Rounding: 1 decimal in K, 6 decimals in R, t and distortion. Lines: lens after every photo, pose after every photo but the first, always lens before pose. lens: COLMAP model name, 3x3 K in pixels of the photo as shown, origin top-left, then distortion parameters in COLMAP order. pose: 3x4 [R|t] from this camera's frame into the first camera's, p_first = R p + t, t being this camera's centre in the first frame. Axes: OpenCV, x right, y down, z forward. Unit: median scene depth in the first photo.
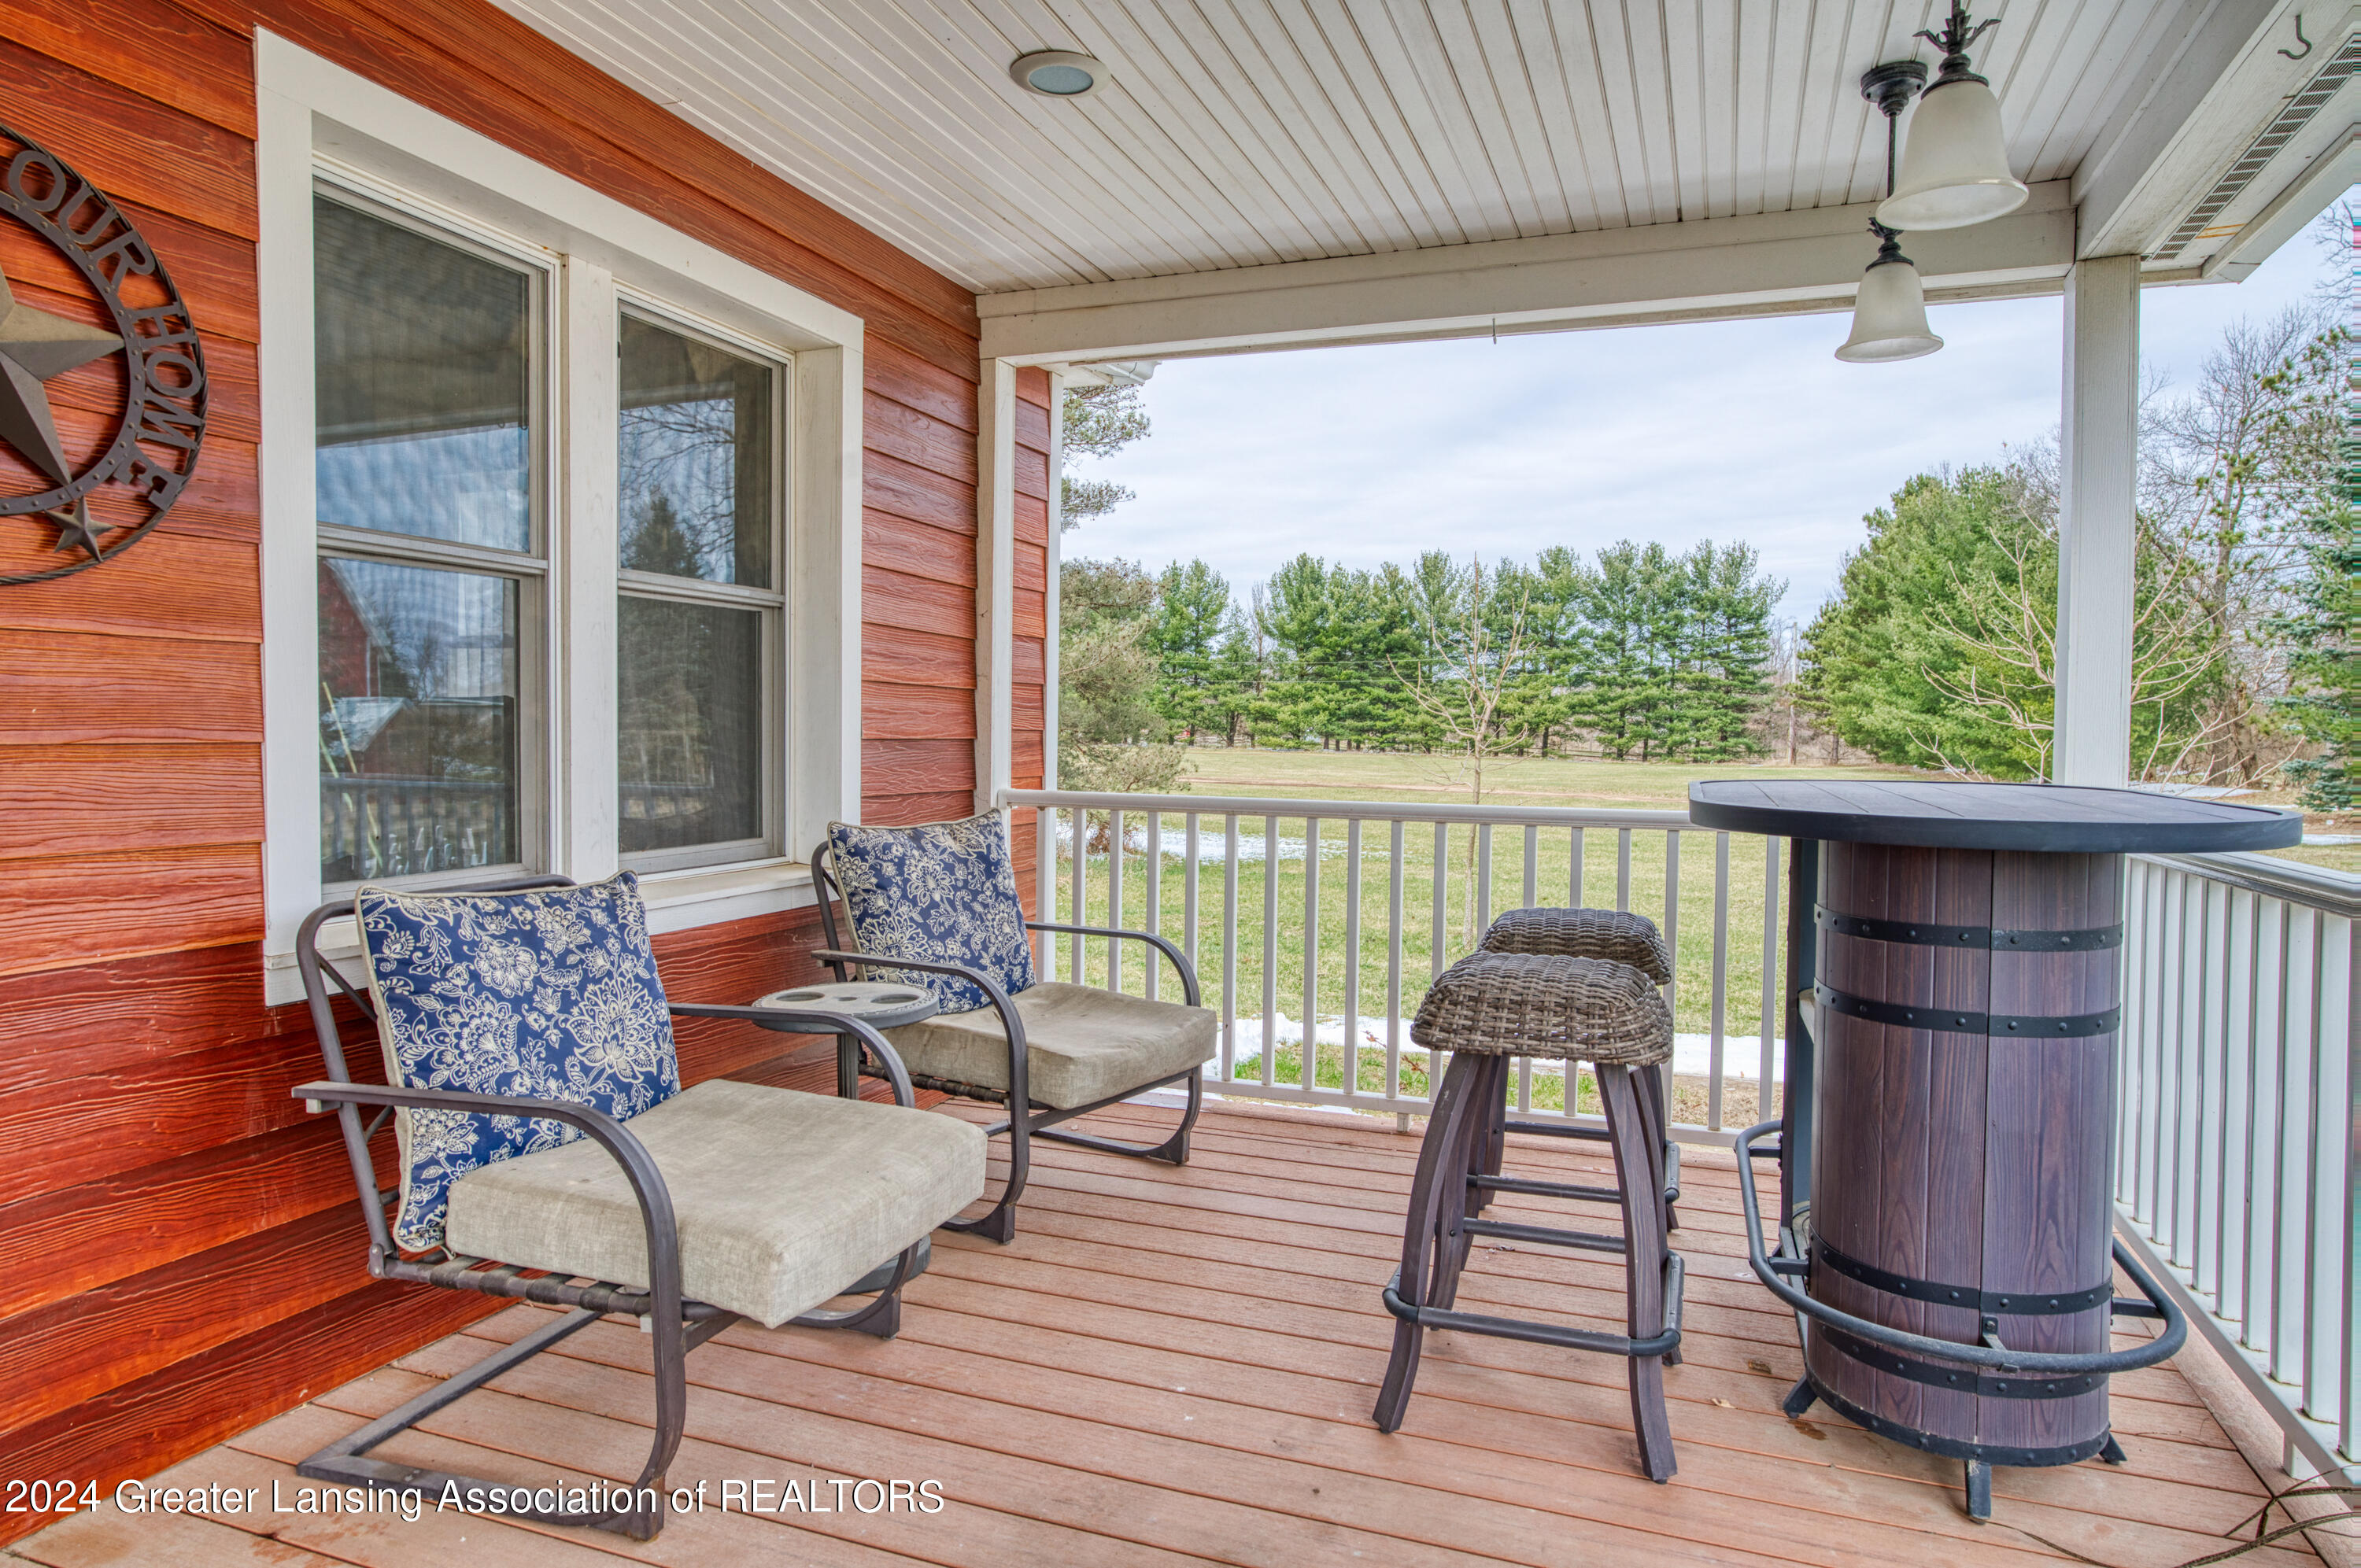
lens RADIAL K [[1433.5, 0, 1171.3], [0, 1433.5, 800.7], [0, 0, 1]] dist [-0.000641, 0.001559]
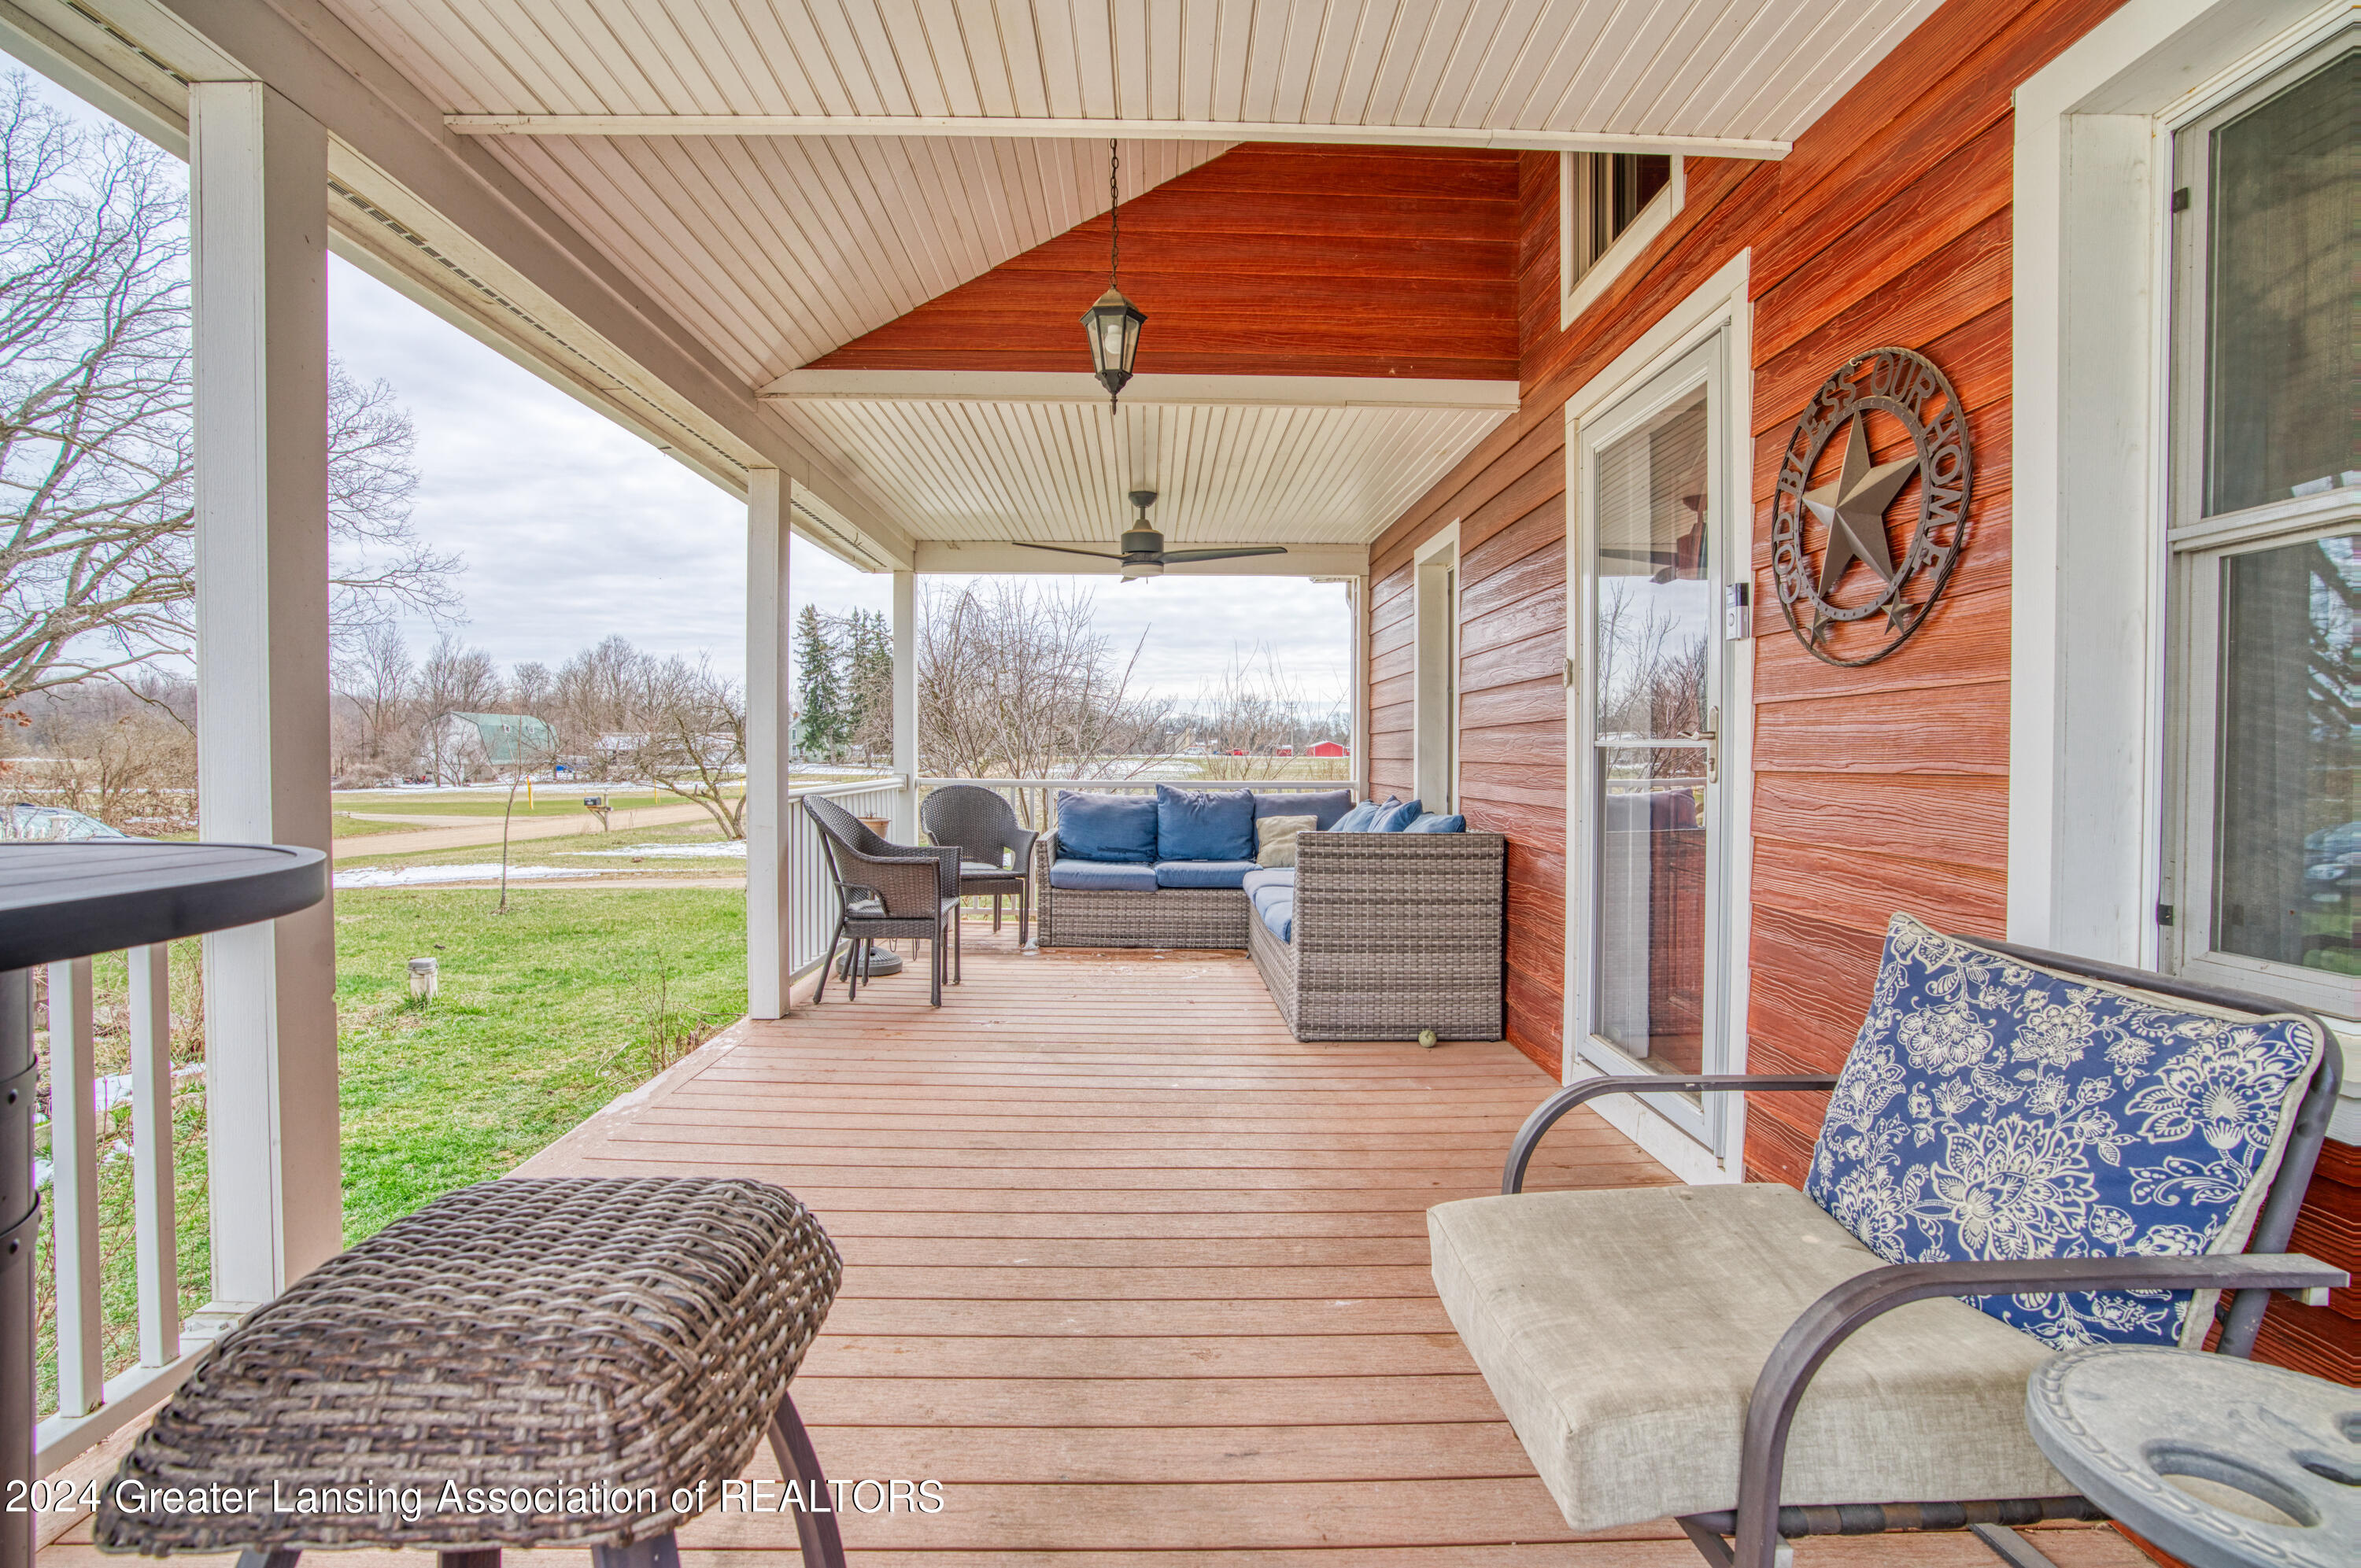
lens RADIAL K [[1148.5, 0, 1179.3], [0, 1148.5, 768.7], [0, 0, 1]] dist [-0.001718, -0.000188]
pose [[-0.923158, -0.007146, -0.384354, 0.223496], [-0.031344, 0.997897, 0.056730, -0.070092], [0.383141, 0.064418, -0.921441, 1.457511]]
